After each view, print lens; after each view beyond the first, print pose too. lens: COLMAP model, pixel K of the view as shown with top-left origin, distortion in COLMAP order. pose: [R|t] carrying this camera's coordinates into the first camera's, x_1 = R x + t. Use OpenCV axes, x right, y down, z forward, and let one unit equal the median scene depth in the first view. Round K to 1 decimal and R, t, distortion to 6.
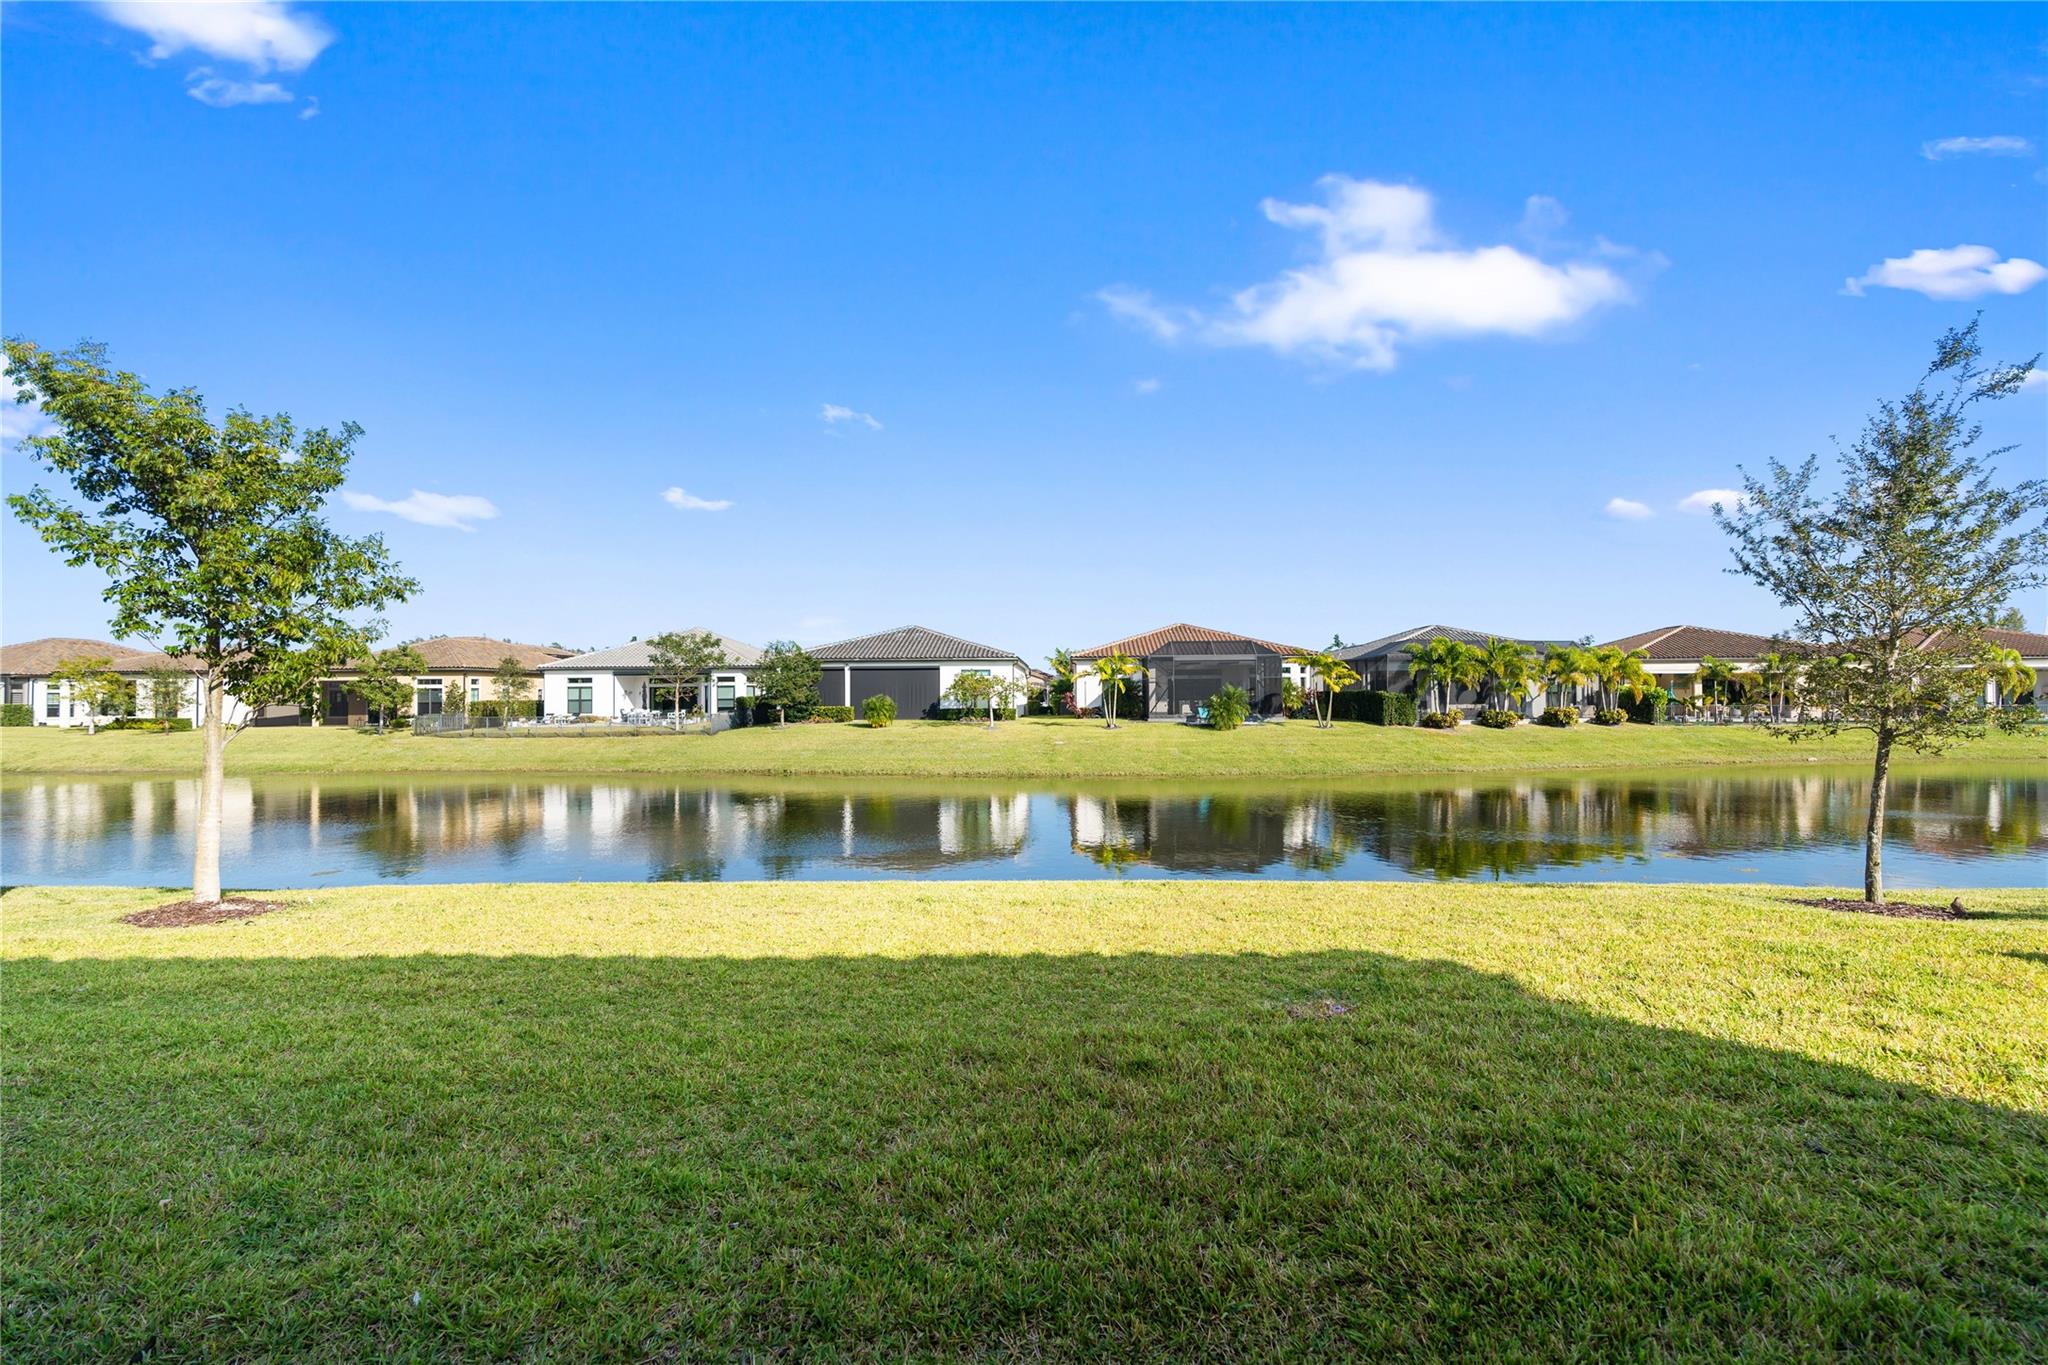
lens RADIAL K [[936.3, 0, 1025.8], [0, 936.3, 678.3], [0, 0, 1]] dist [0.005193, 0.000874]
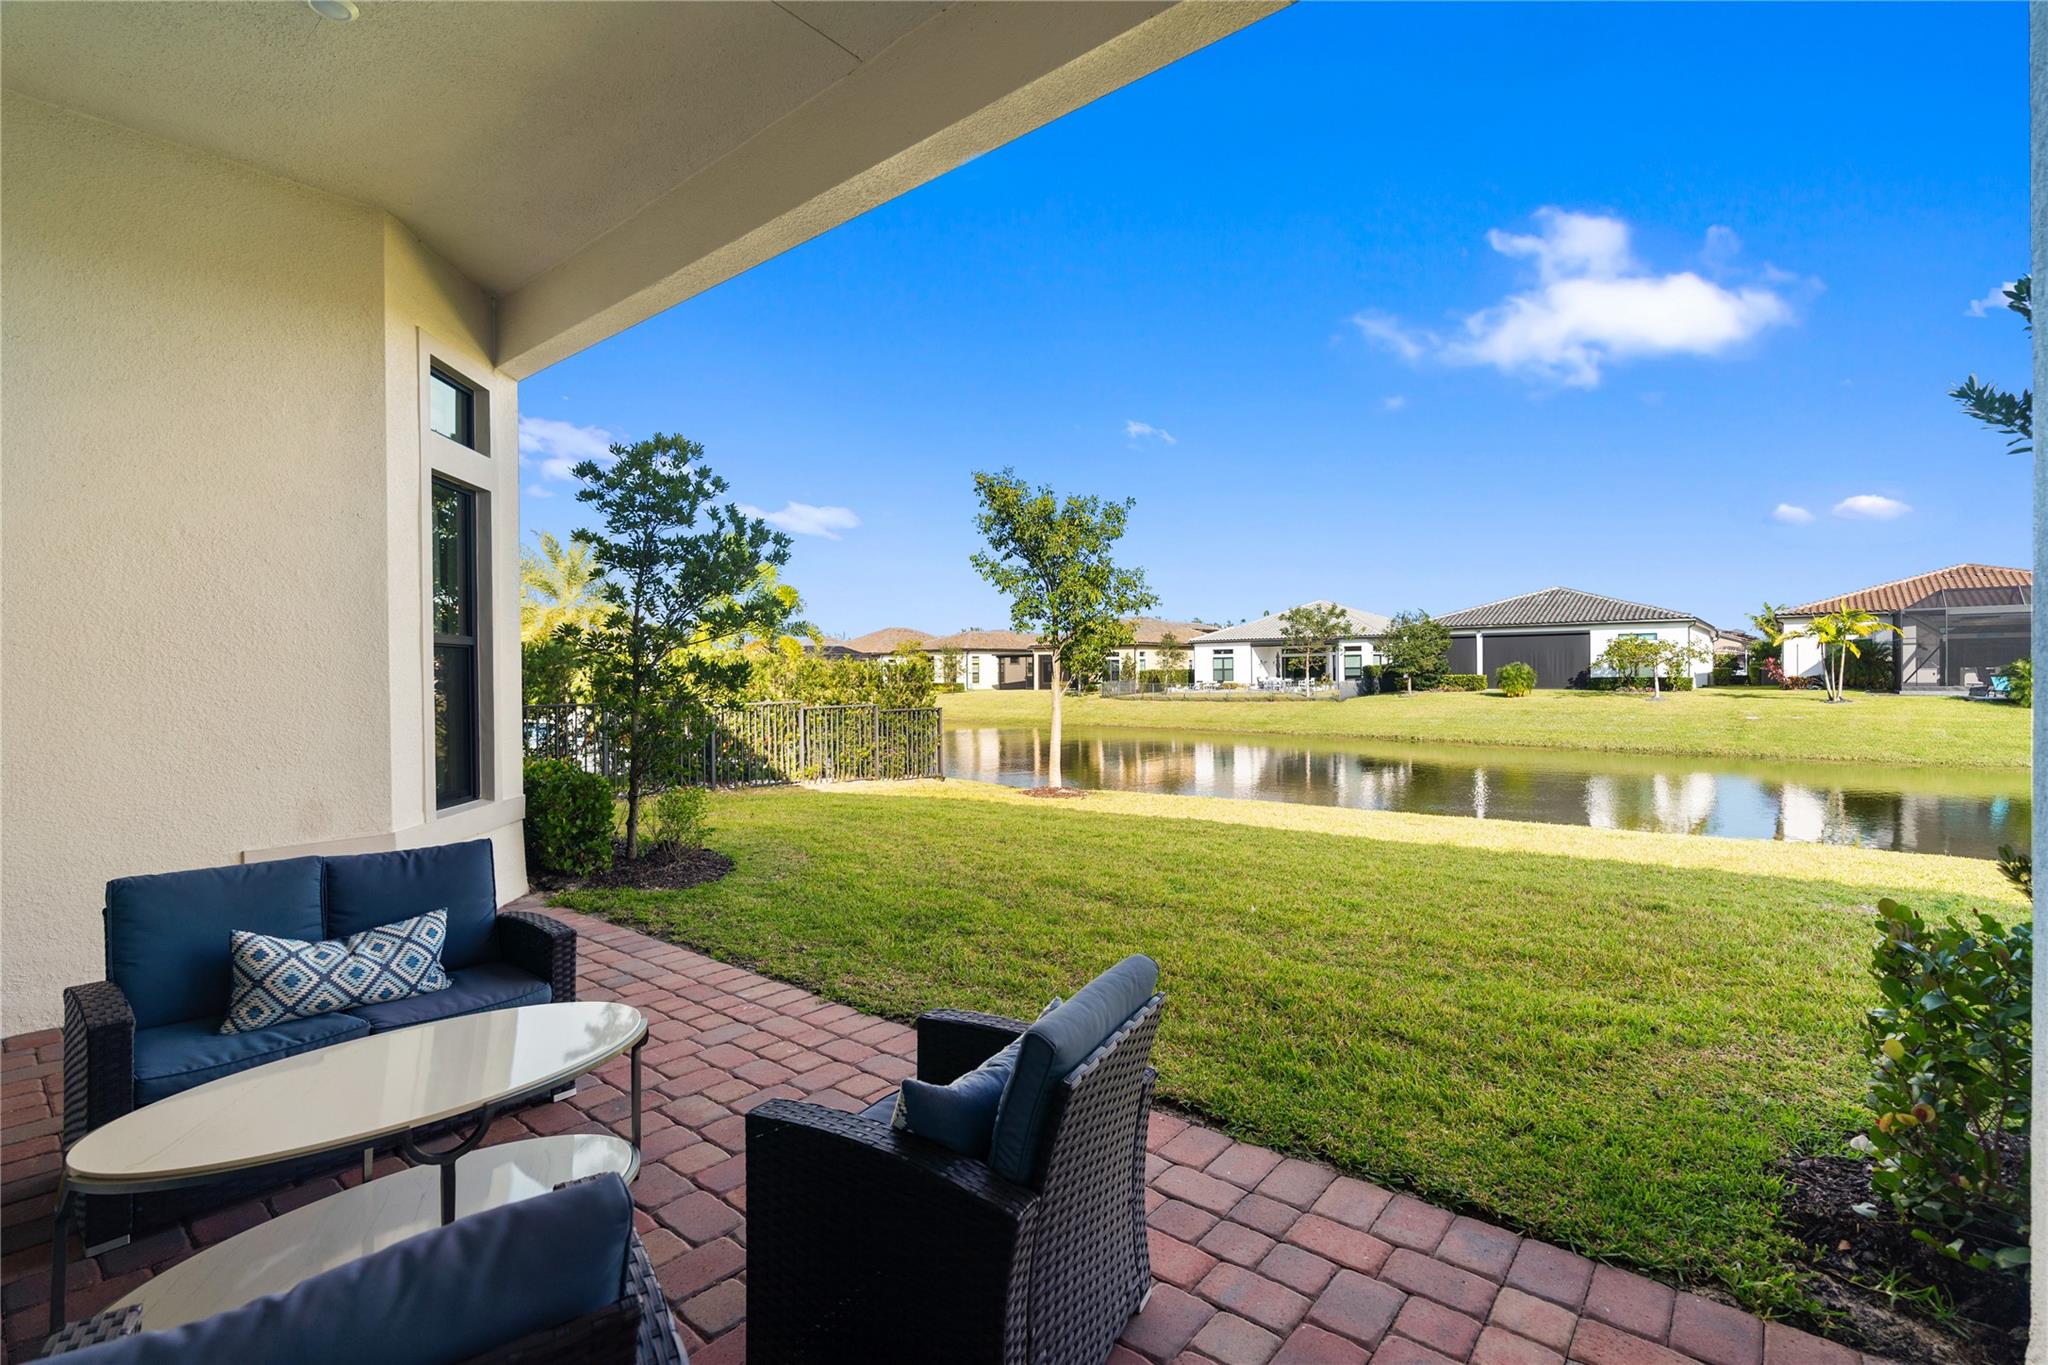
lens RADIAL K [[936.3, 0, 1040.4], [0, 936.3, 670.1], [0, 0, 1]] dist [0.005193, 0.000874]
pose [[0.808666, -0.002234, -0.588264, 0.012797], [0.016506, 0.999685, 0.018892, -0.000630], [0.588037, -0.024987, 0.808448, -0.050721]]
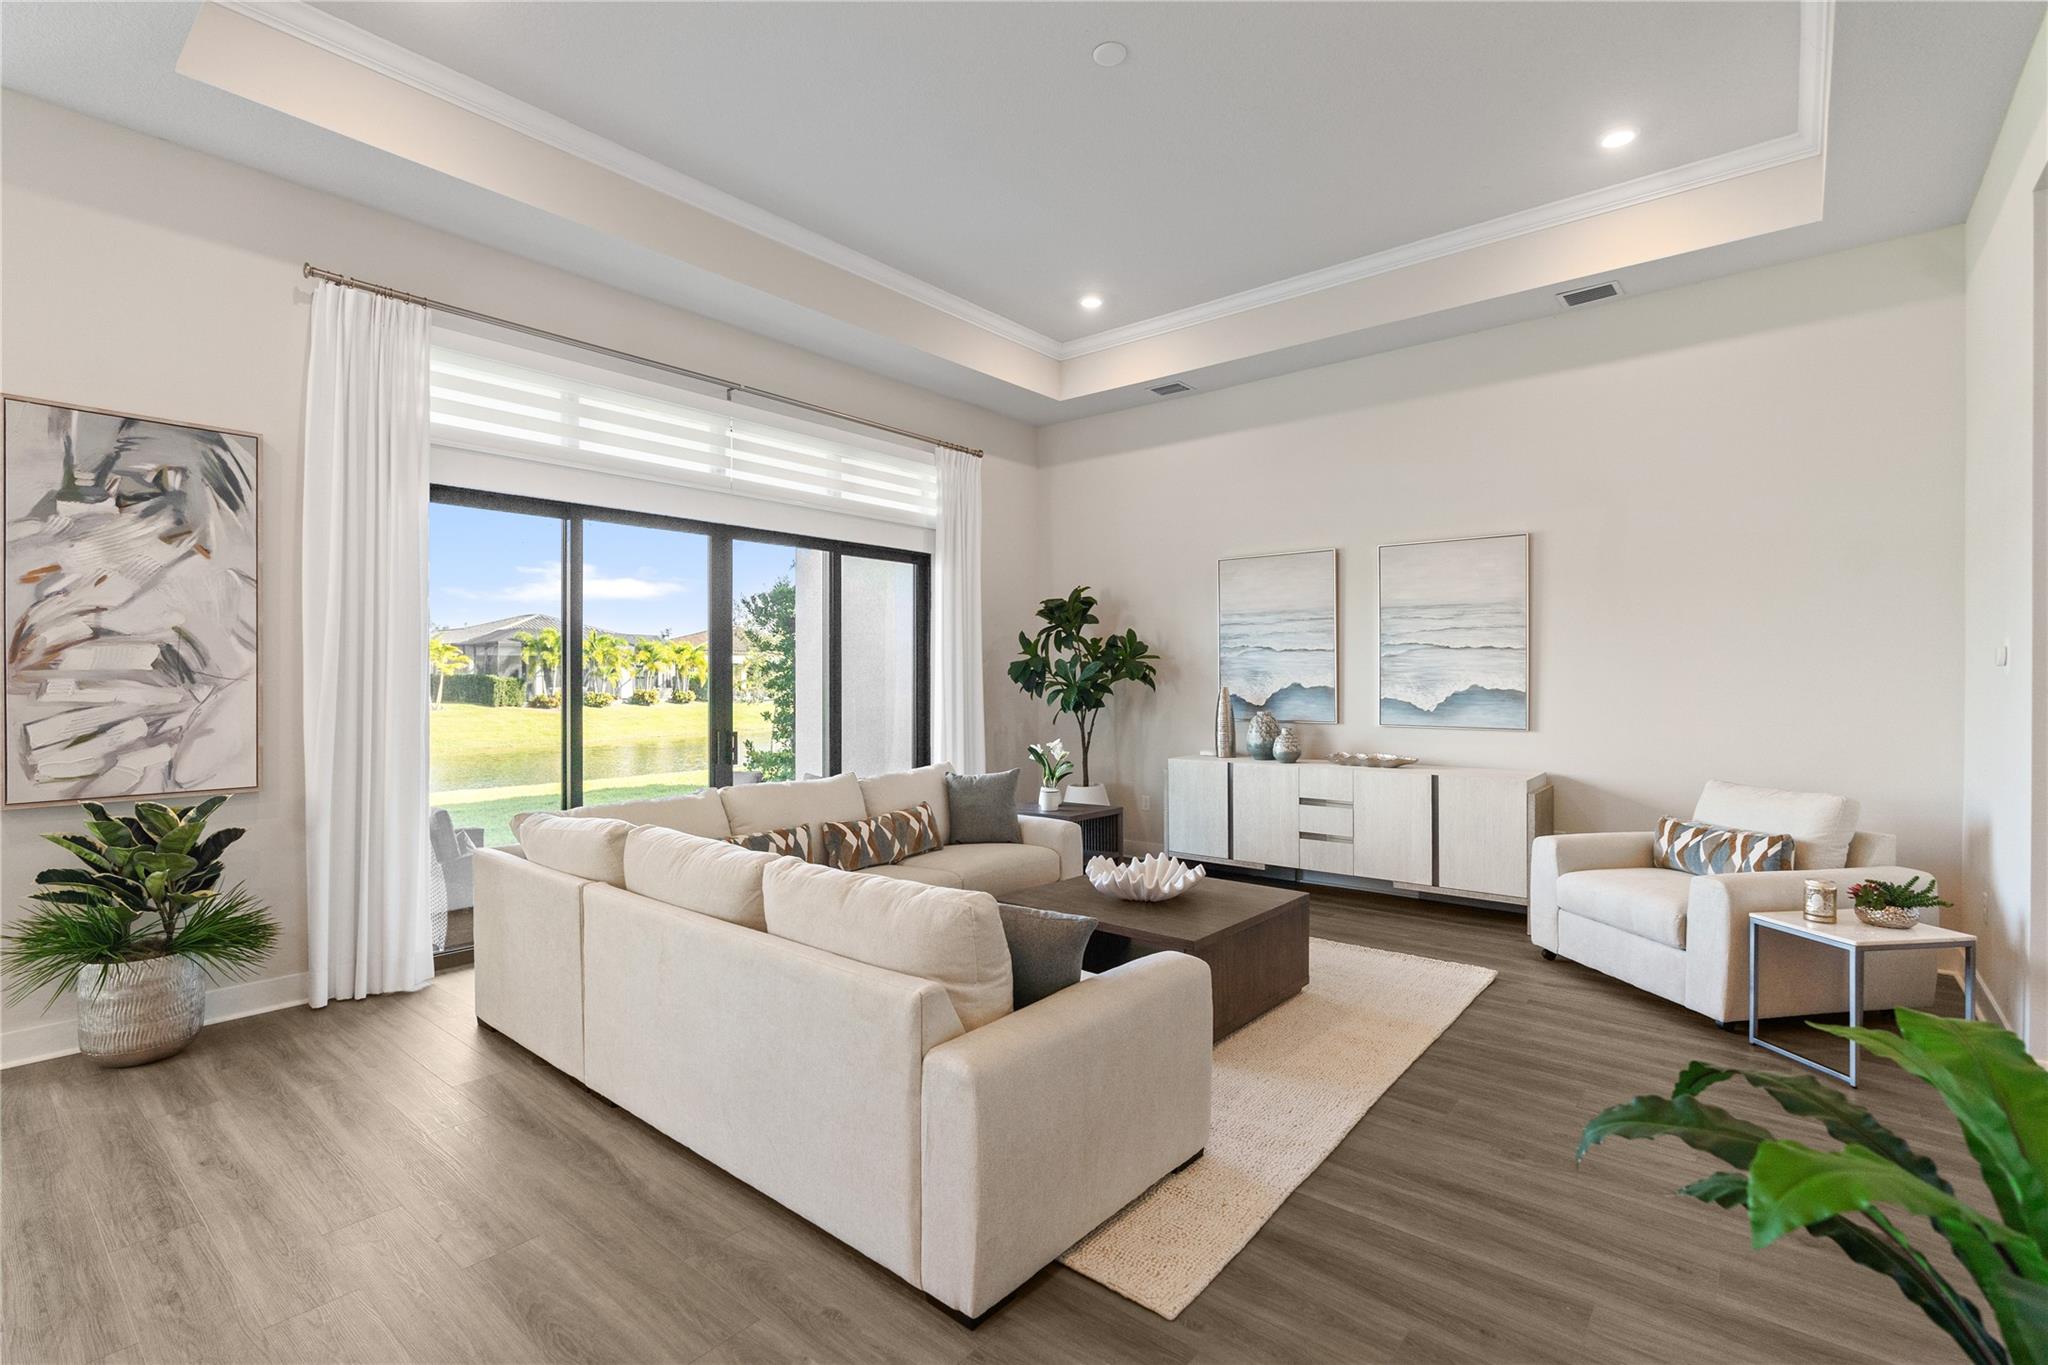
lens RADIAL K [[936.3, 0, 1017.6], [0, 936.3, 677.2], [0, 0, 1]] dist [0.005193, 0.000874]
pose [[0.621931, 0.006313, 0.783047, -0.086349], [-0.018463, 0.999808, 0.006603, -0.002294], [-0.782854, -0.018564, 0.621928, -0.139533]]
